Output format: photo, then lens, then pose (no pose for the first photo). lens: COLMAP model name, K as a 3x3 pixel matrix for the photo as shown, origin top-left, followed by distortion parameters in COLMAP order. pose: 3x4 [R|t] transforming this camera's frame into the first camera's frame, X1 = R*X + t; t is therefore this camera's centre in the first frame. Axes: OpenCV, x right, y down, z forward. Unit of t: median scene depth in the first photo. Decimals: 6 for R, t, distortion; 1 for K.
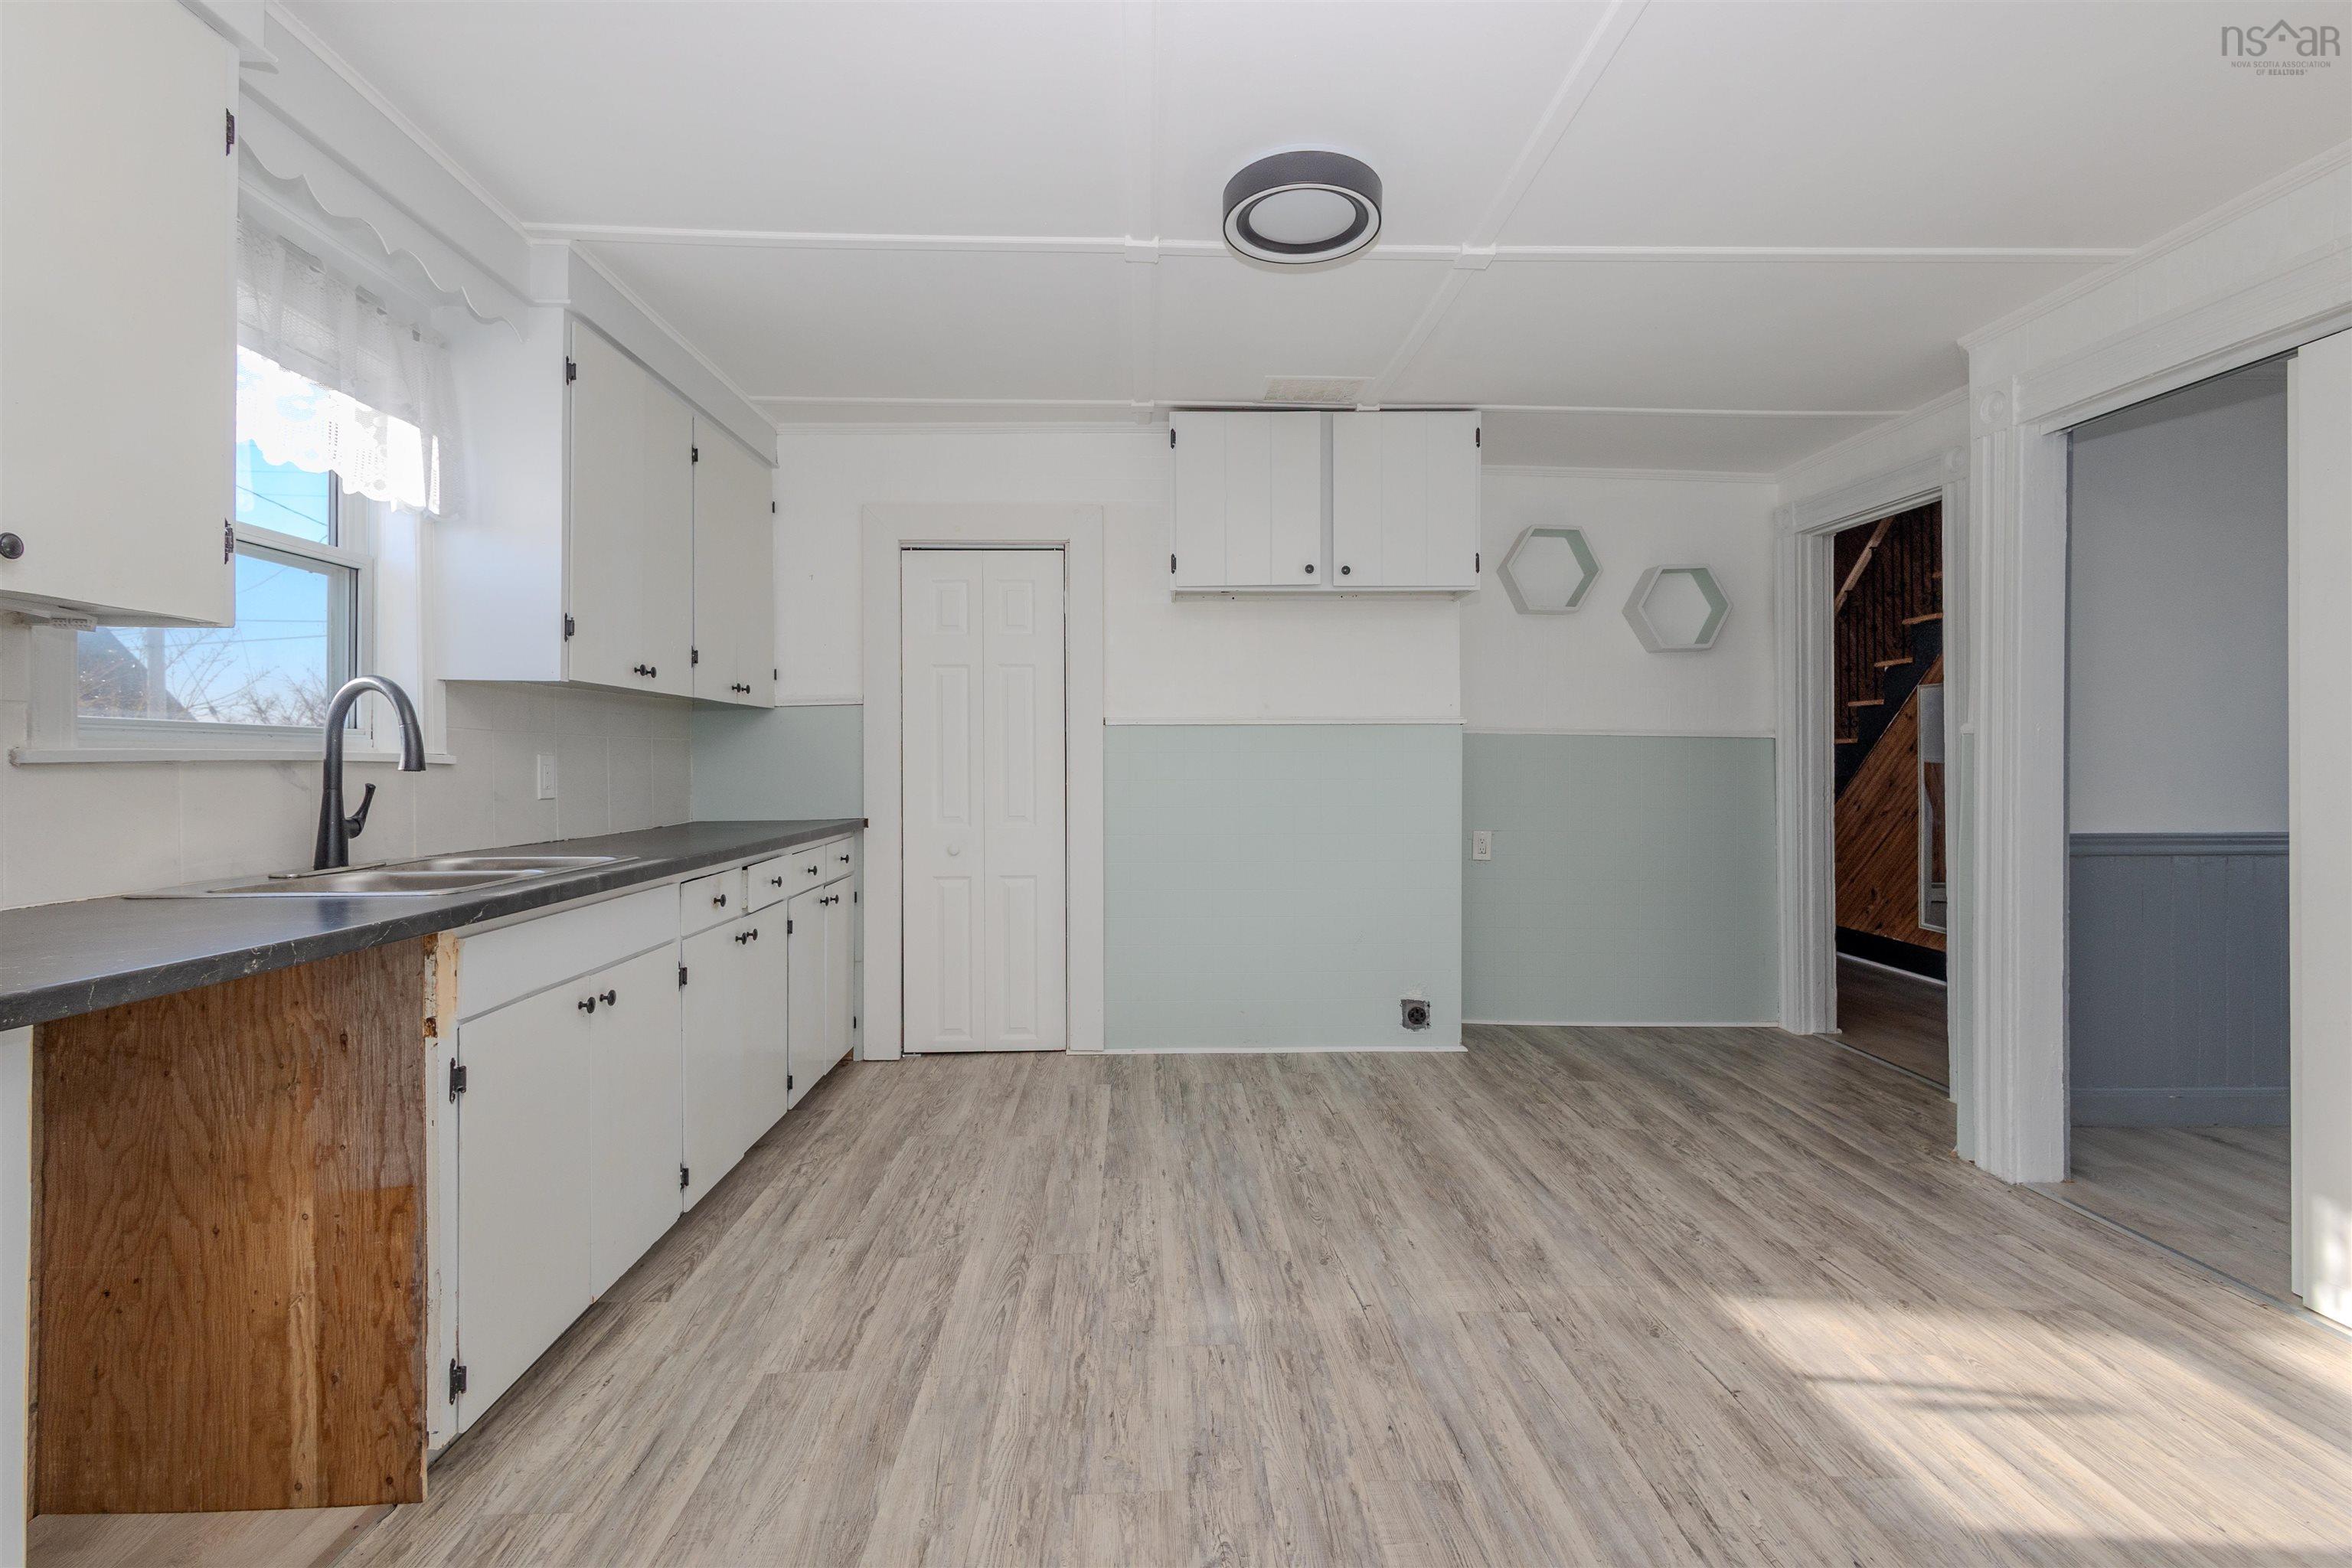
lens RADIAL K [[1101.1, 0, 1152.4], [0, 1101.1, 780.3], [0, 0, 1]] dist [0.015373, -0.003954]
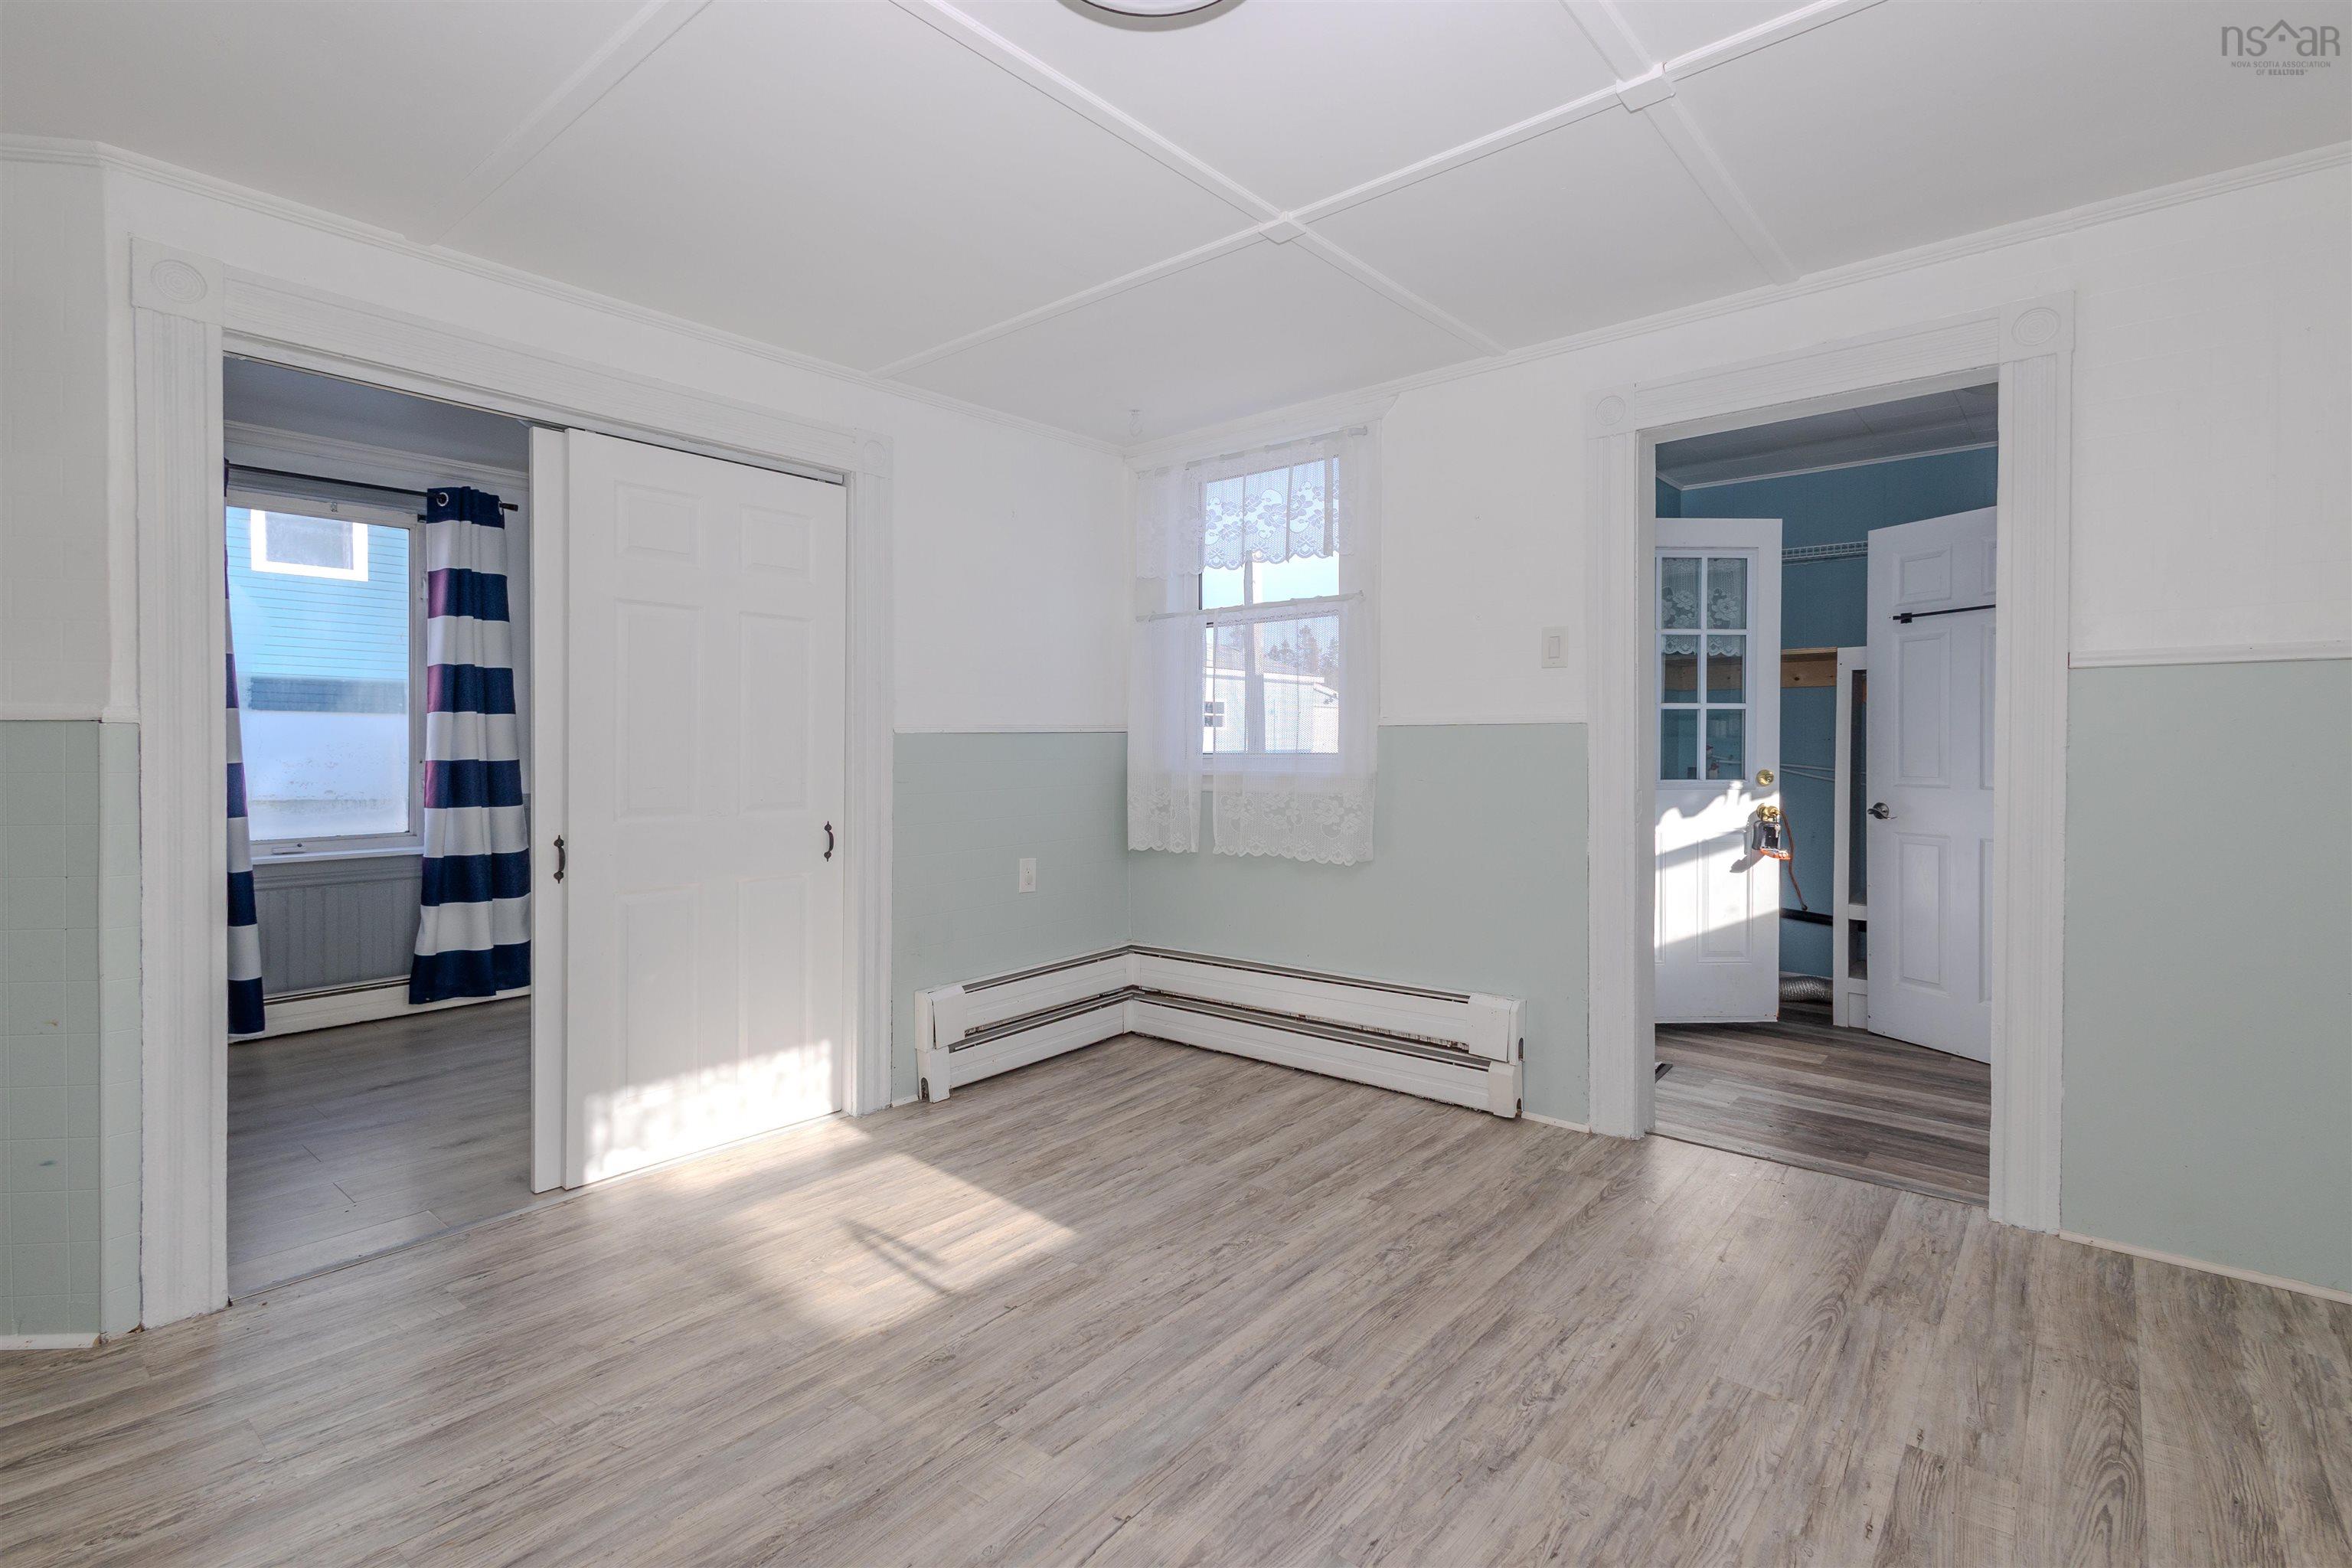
lens RADIAL K [[1101.1, 0, 1150.3], [0, 1101.1, 793.6], [0, 0, 1]] dist [0.015373, -0.003954]
pose [[-0.750371, -0.030110, 0.660331, -0.232037], [0.010421, 0.998299, 0.057362, -0.036066], [-0.660935, 0.049924, -0.748781, 1.212278]]
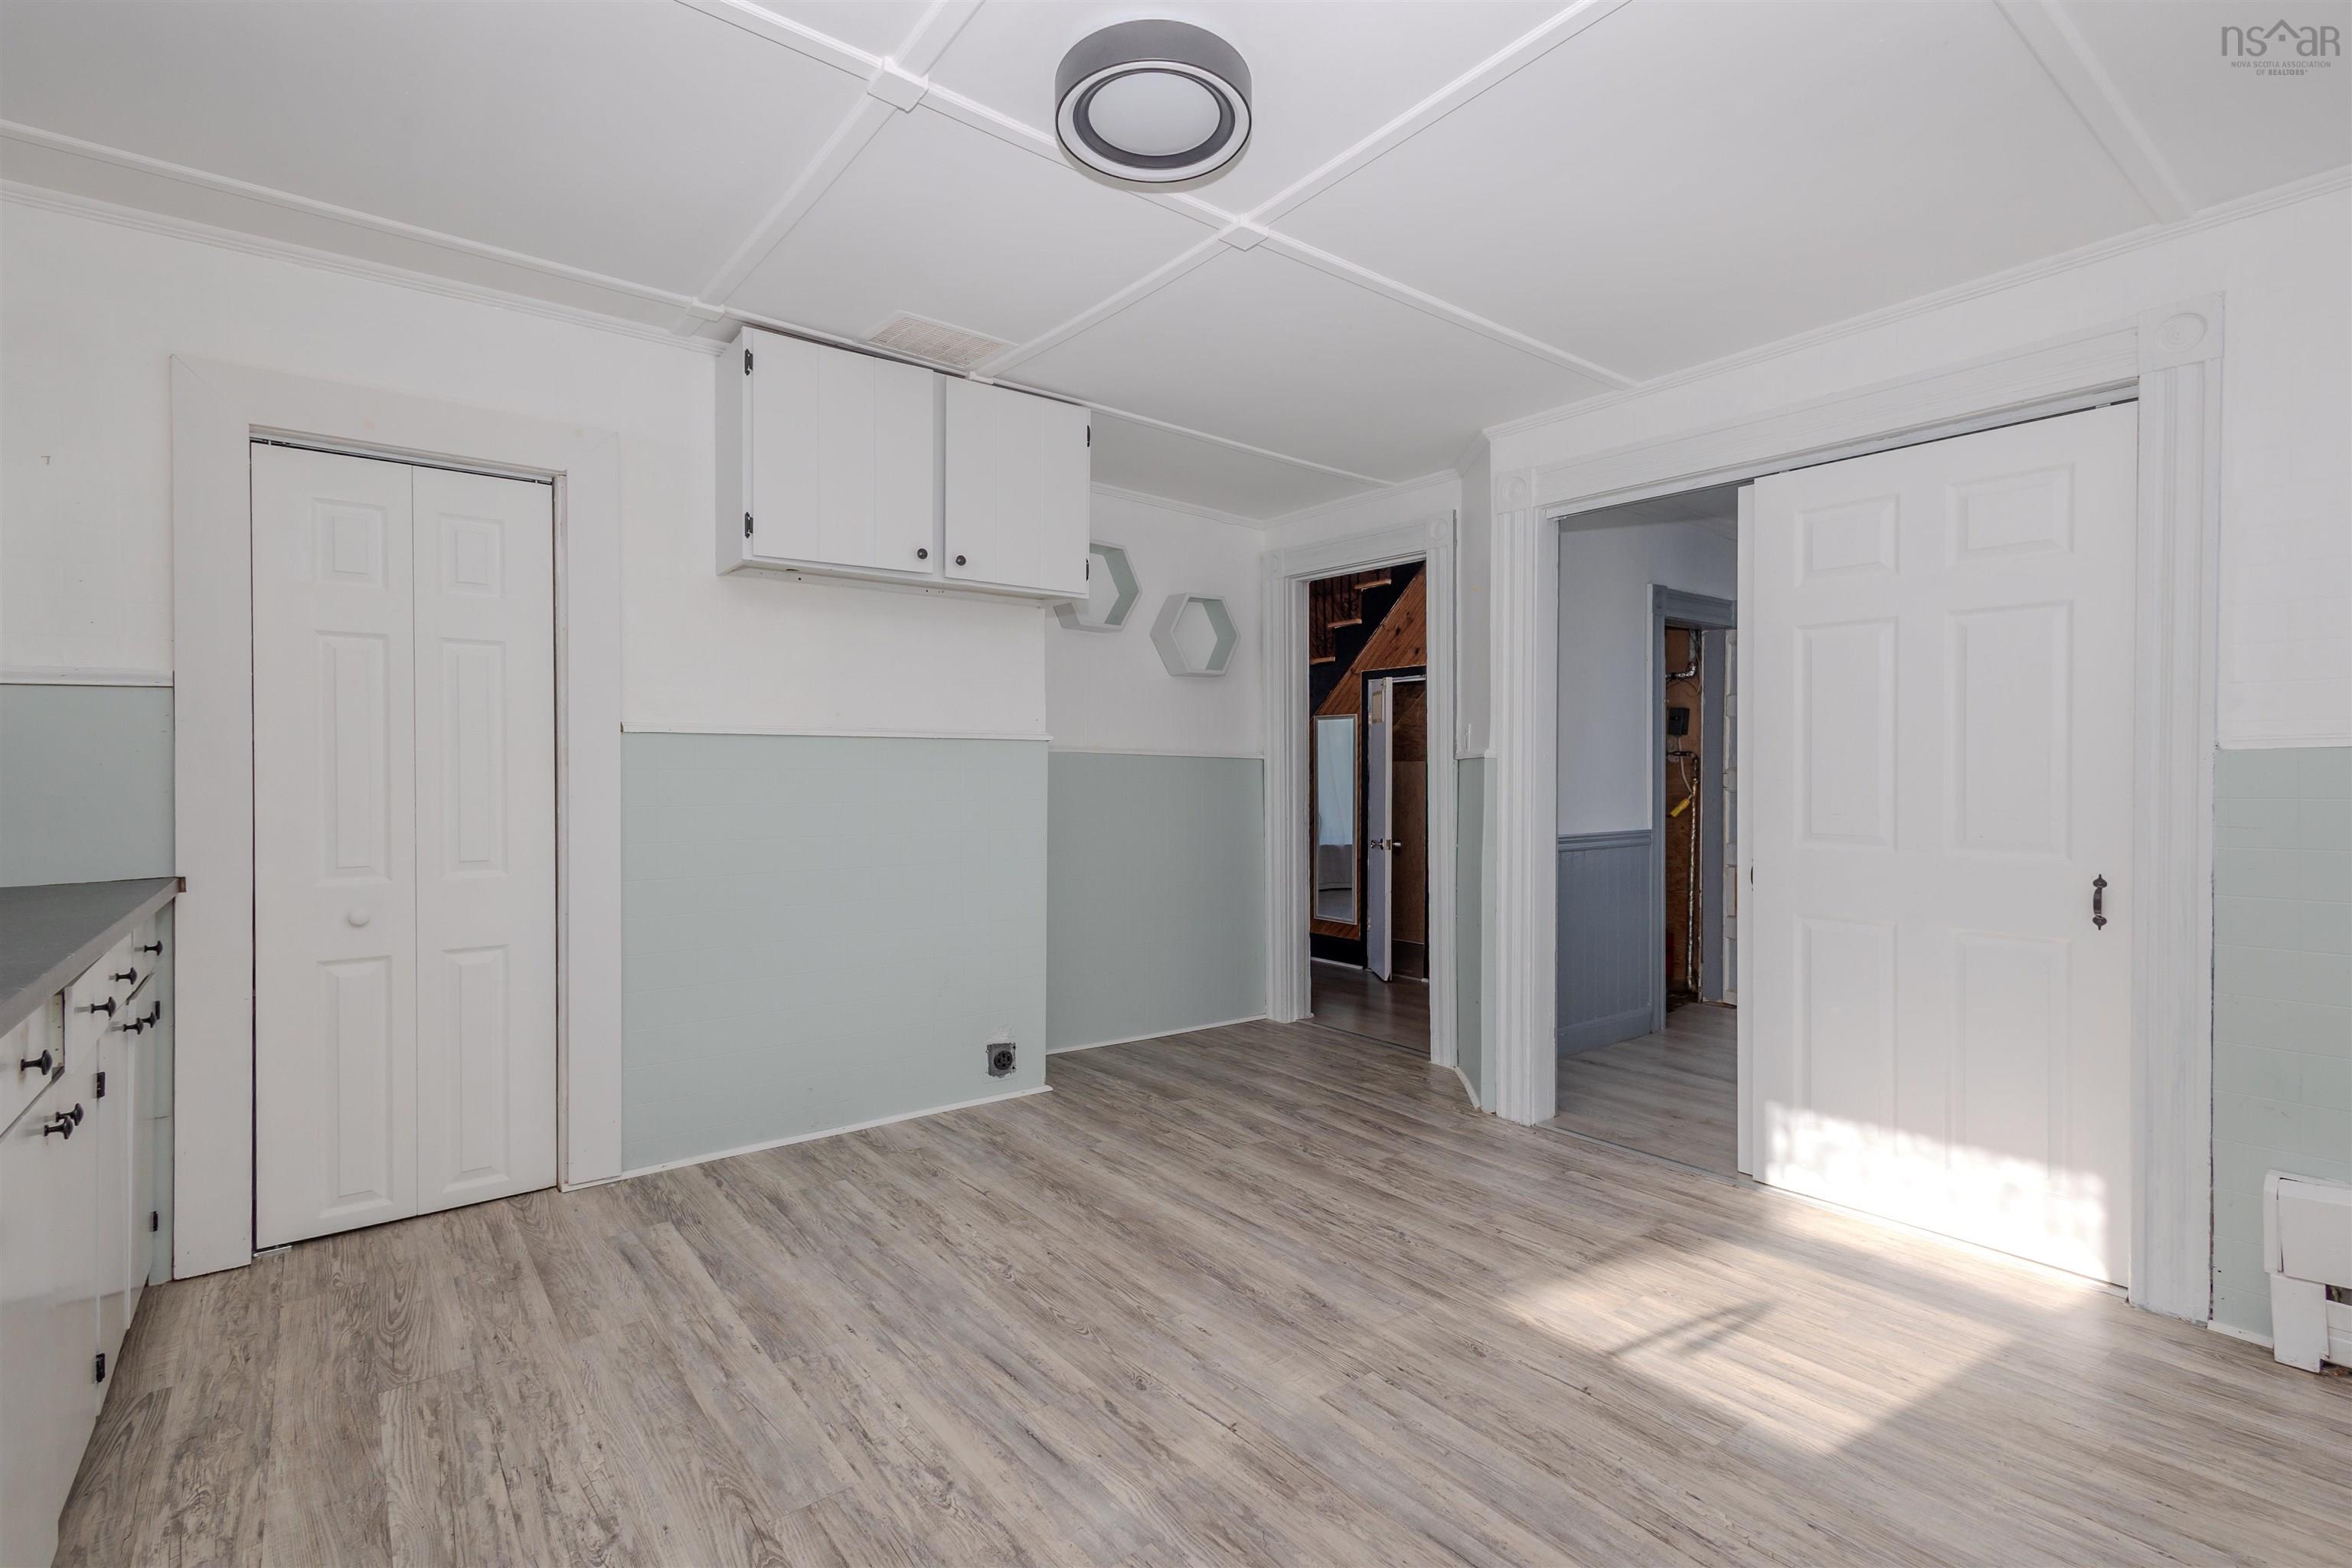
lens RADIAL K [[1101.1, 0, 1187.0], [0, 1101.1, 778.4], [0, 0, 1]] dist [0.015373, -0.003954]
pose [[0.797919, -0.000025, 0.602765, -0.276928], [0.008980, 0.999889, -0.011847, -0.009107], [-0.602698, 0.014866, 0.797831, 0.270779]]
